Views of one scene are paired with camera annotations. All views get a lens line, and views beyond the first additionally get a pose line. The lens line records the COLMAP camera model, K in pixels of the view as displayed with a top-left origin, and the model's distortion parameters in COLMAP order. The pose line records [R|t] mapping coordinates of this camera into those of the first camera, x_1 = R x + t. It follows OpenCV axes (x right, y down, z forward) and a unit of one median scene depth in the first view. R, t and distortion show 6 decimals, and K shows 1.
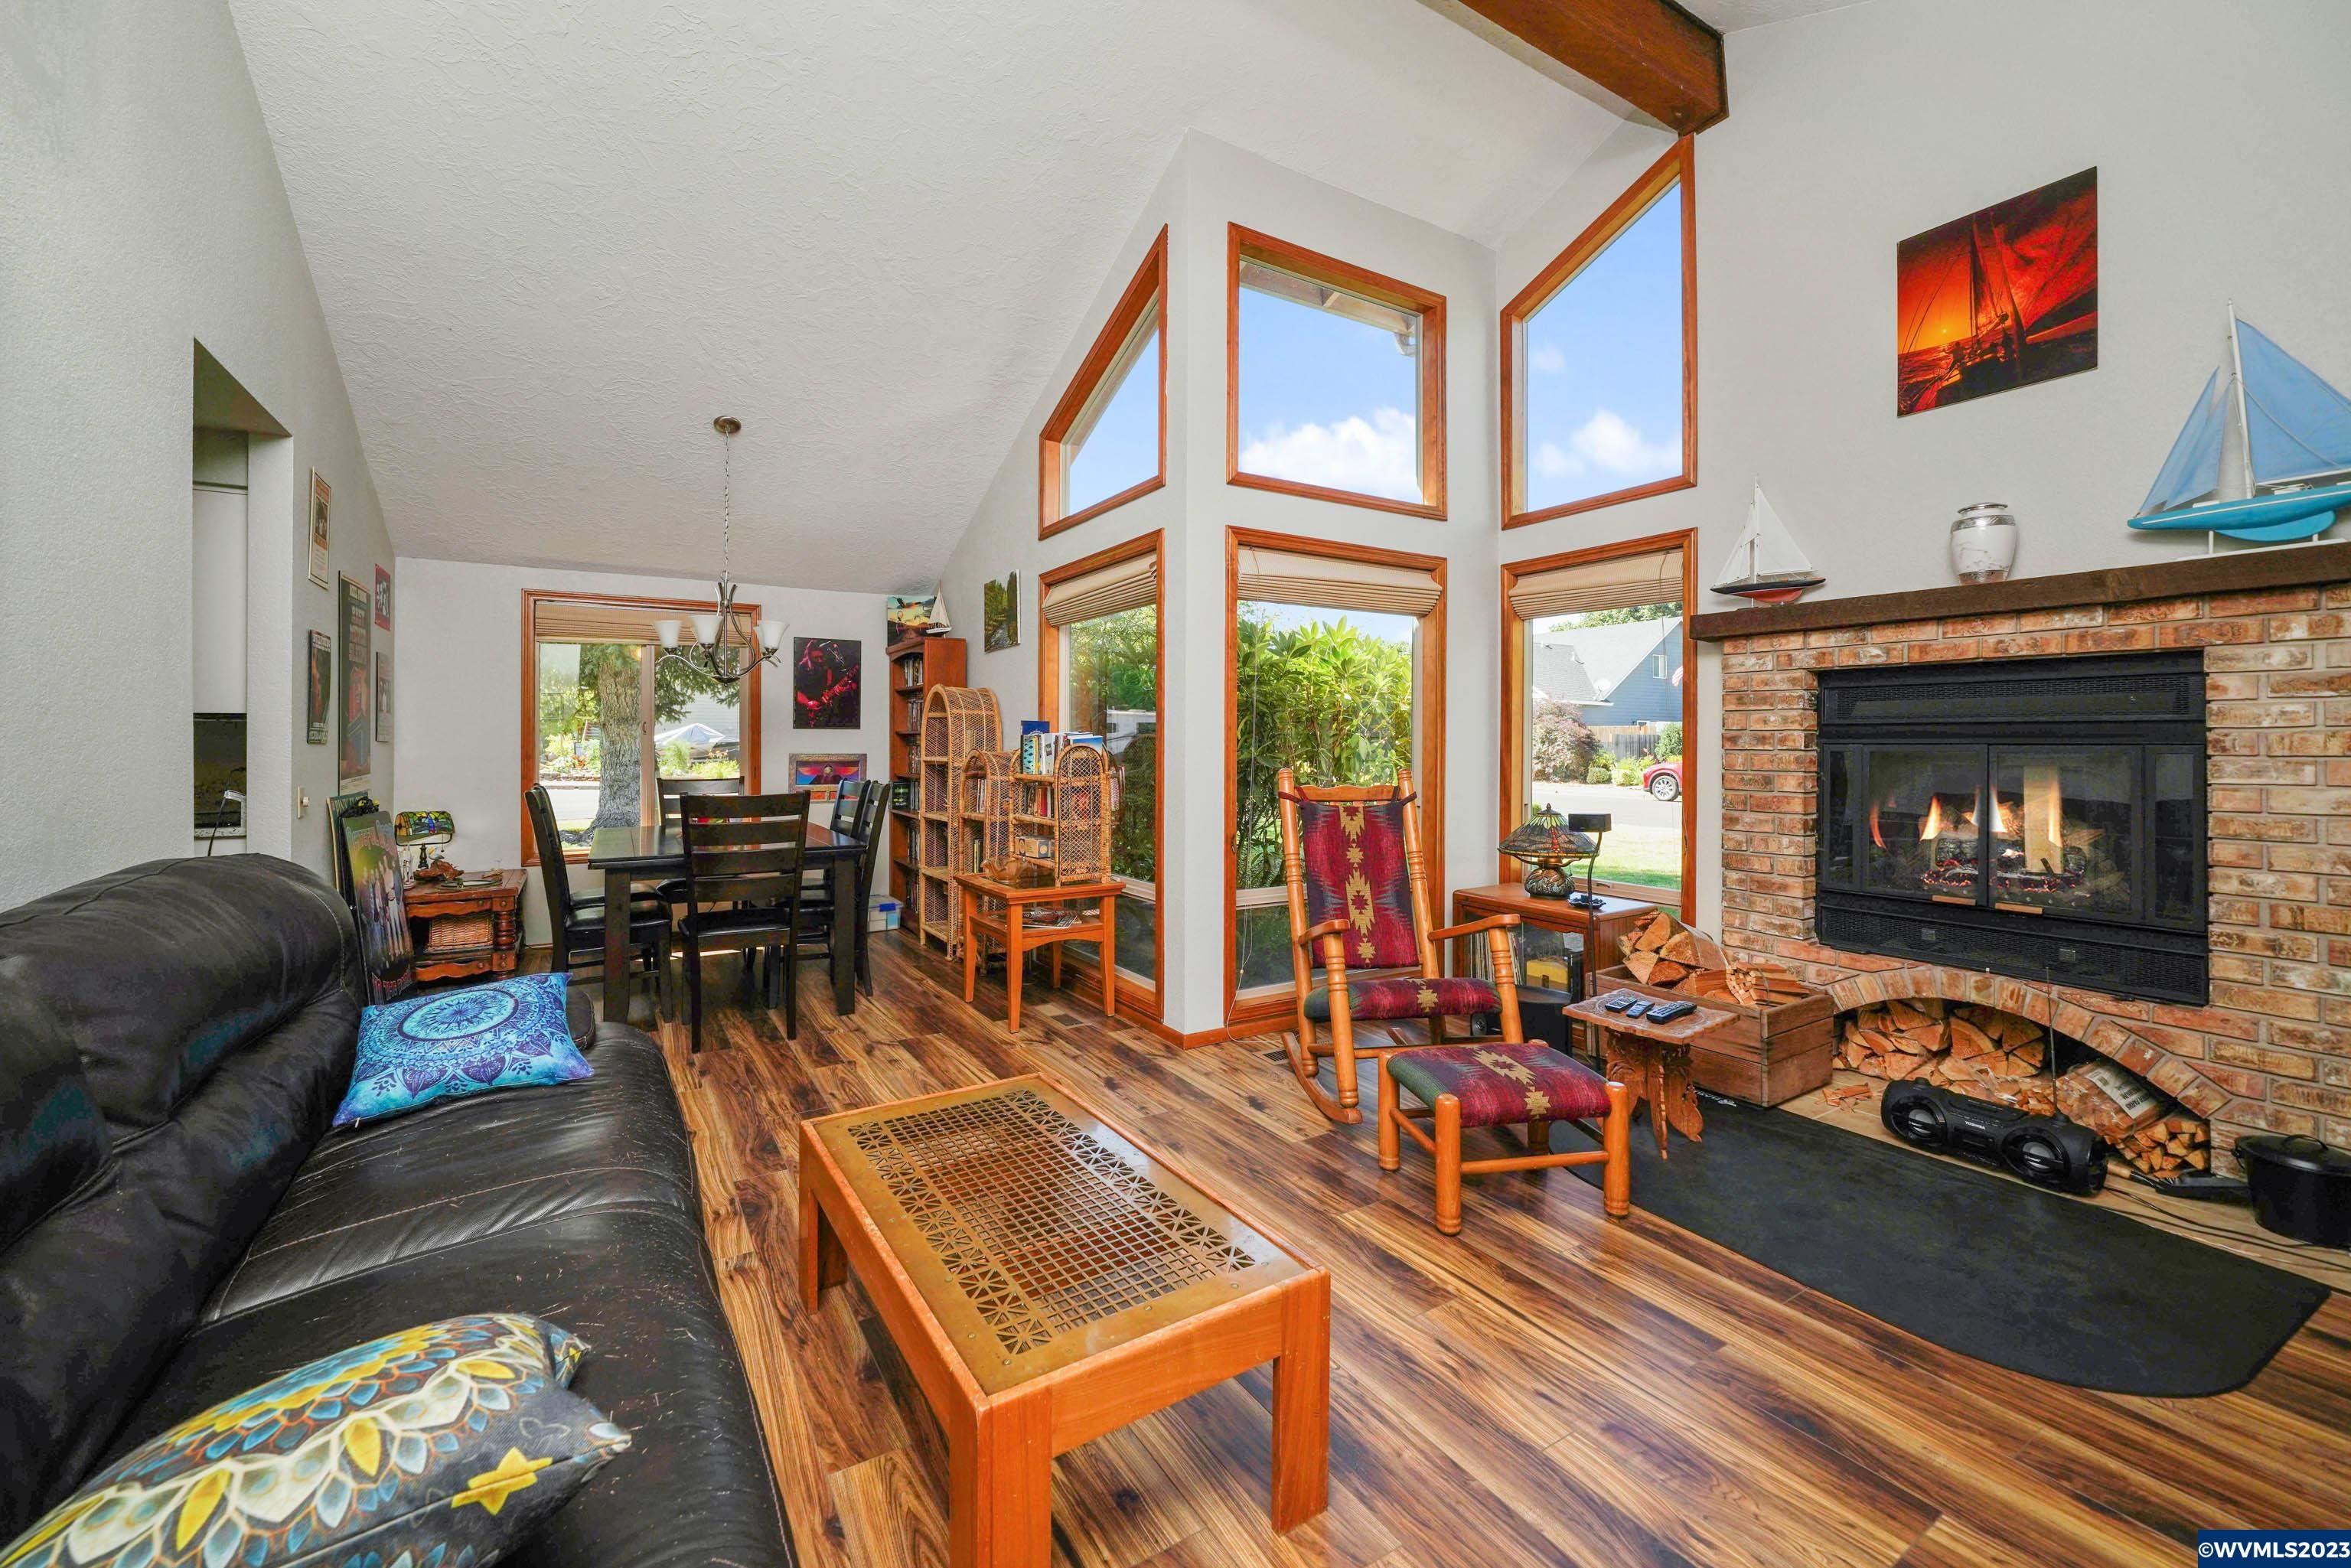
lens RADIAL K [[945.1, 0, 1182.0], [0, 945.1, 725.0], [0, 0, 1]] dist [-0.007157, -0.000160]
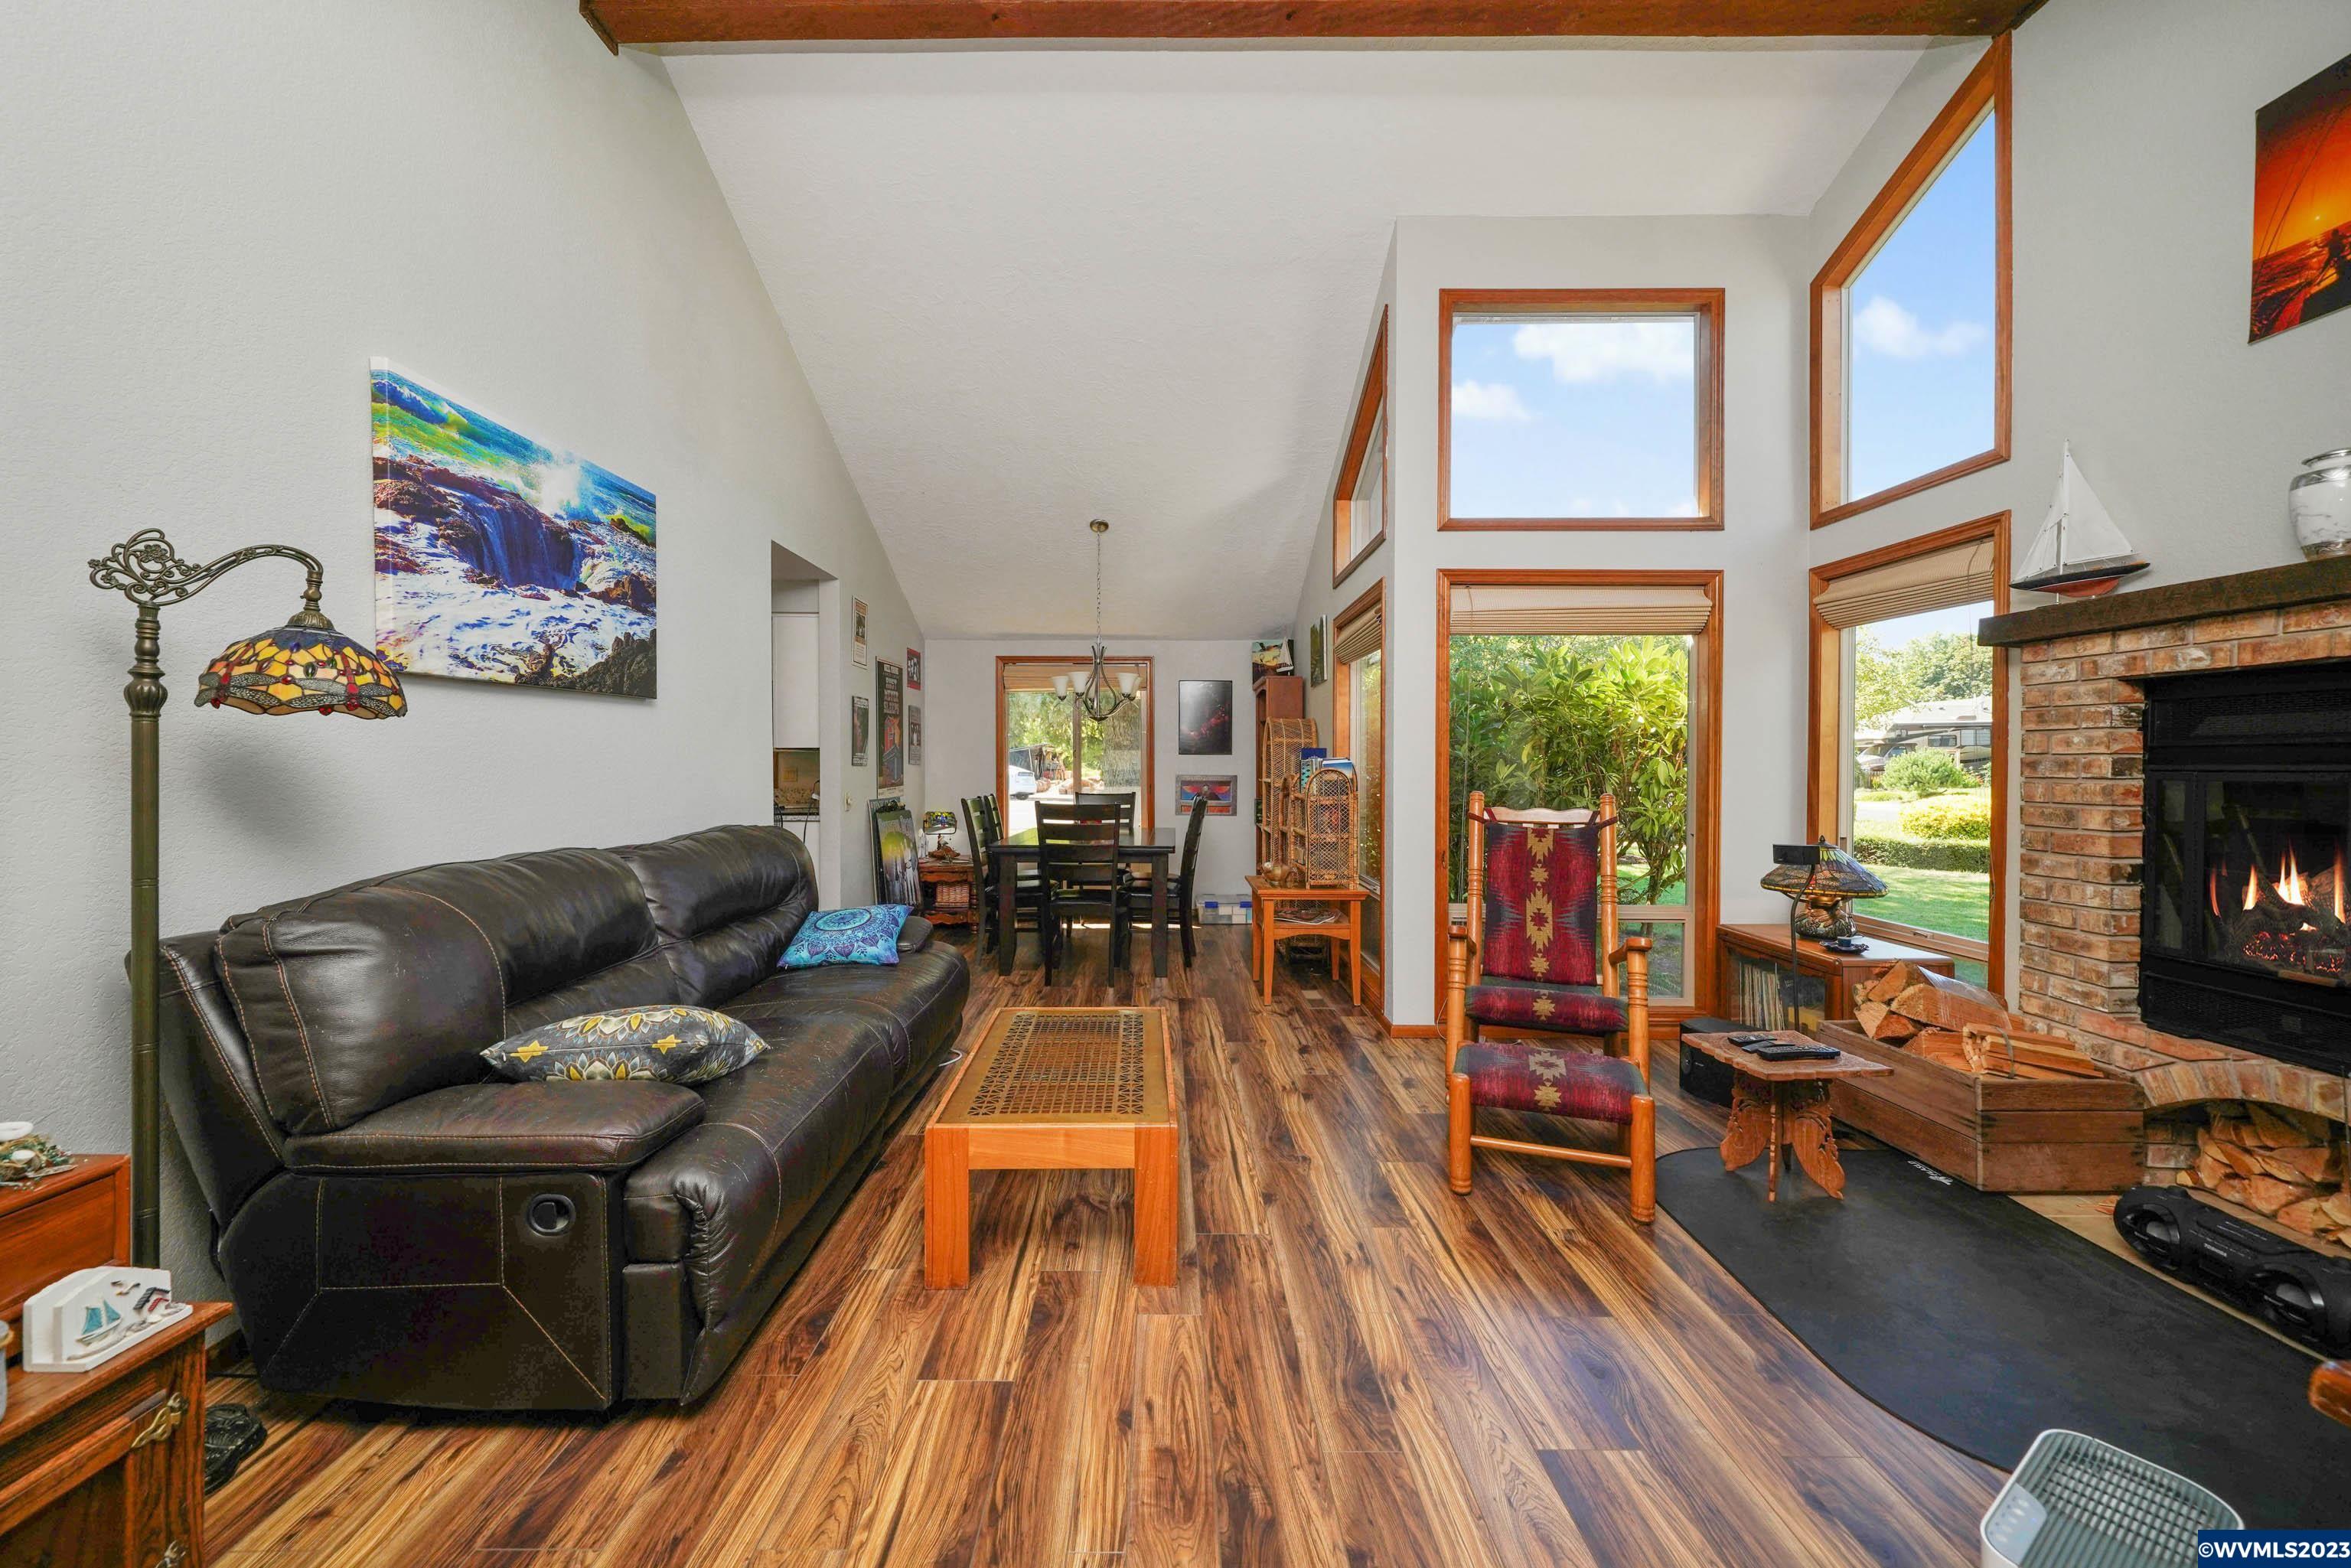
lens RADIAL K [[954.4, 0, 1176.8], [0, 954.4, 757.3], [0, 0, 1]] dist [0.001224, 0.000731]
pose [[0.853877, -0.002279, -0.520470, 0.401696], [0.007409, 0.999942, 0.007776, -0.003873], [0.520423, -0.010496, 0.853844, -0.115756]]
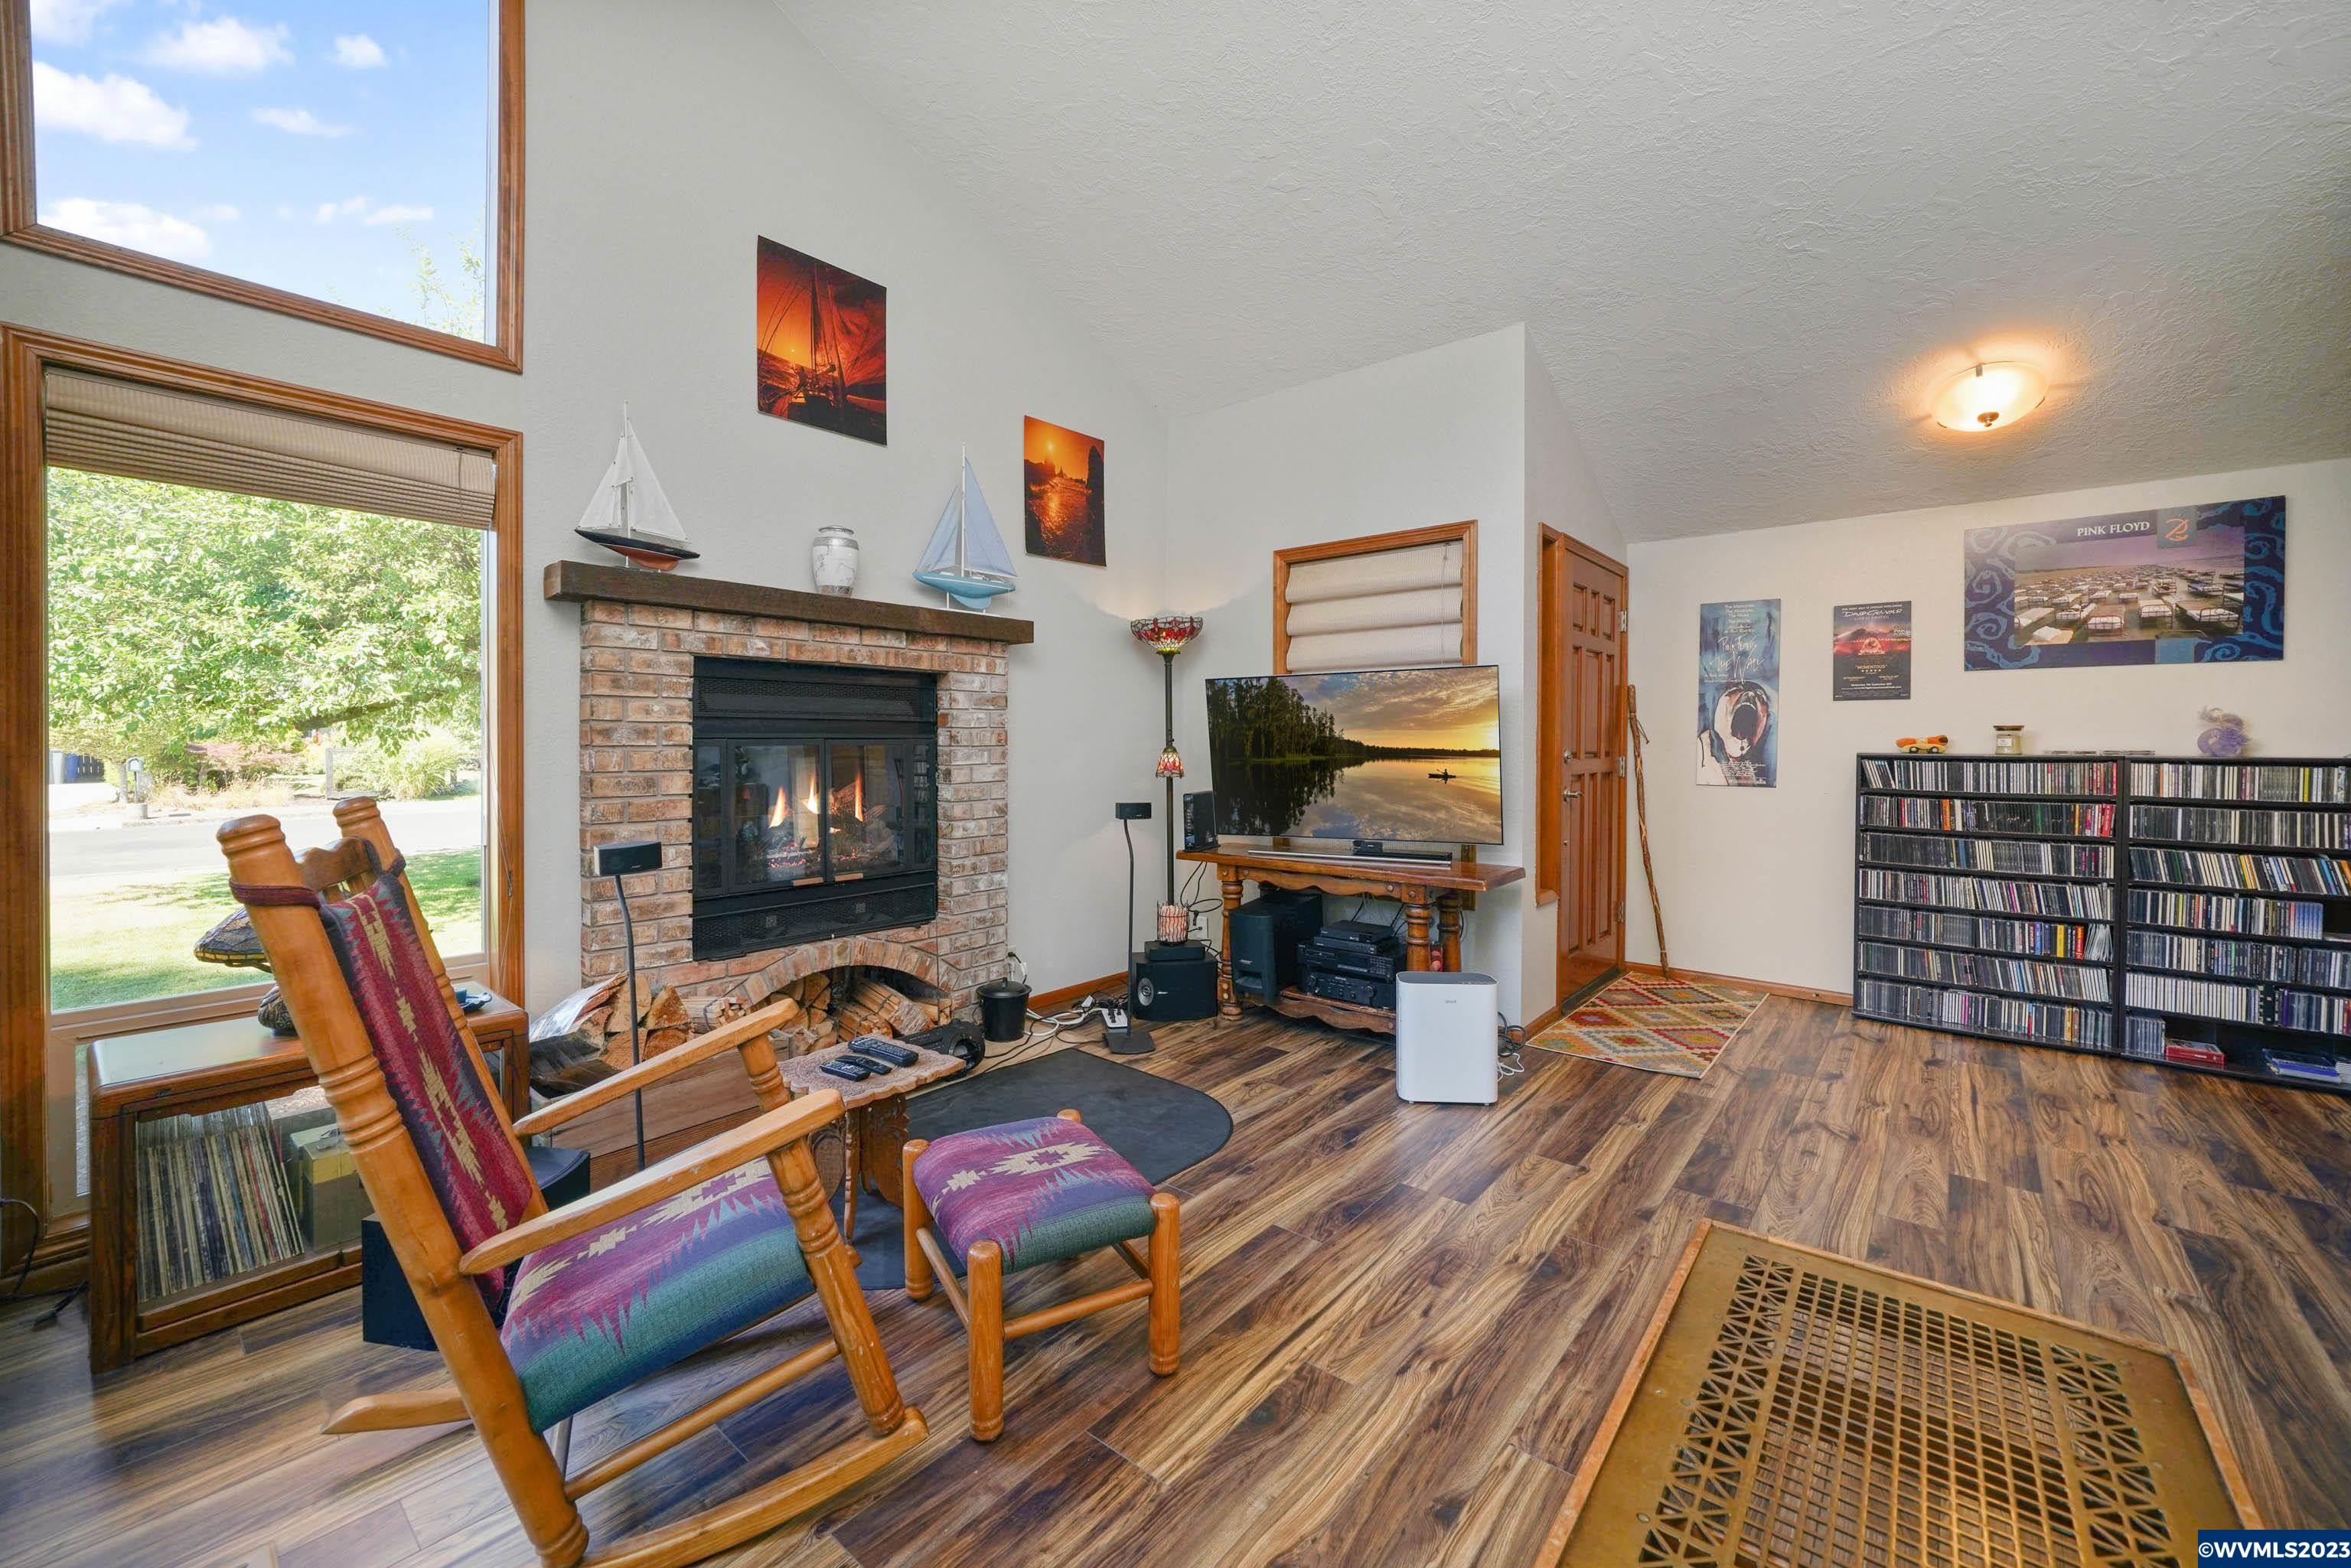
lens RADIAL K [[928.5, 0, 1169.7], [0, 928.5, 746.3], [0, 0, 1]] dist [-0.007559, 0.000262]
pose [[-0.296741, -0.008646, 0.954919, -0.295956], [-0.018987, 0.999815, 0.003152, 0.016047], [-0.954769, -0.017195, -0.296850, 0.829057]]
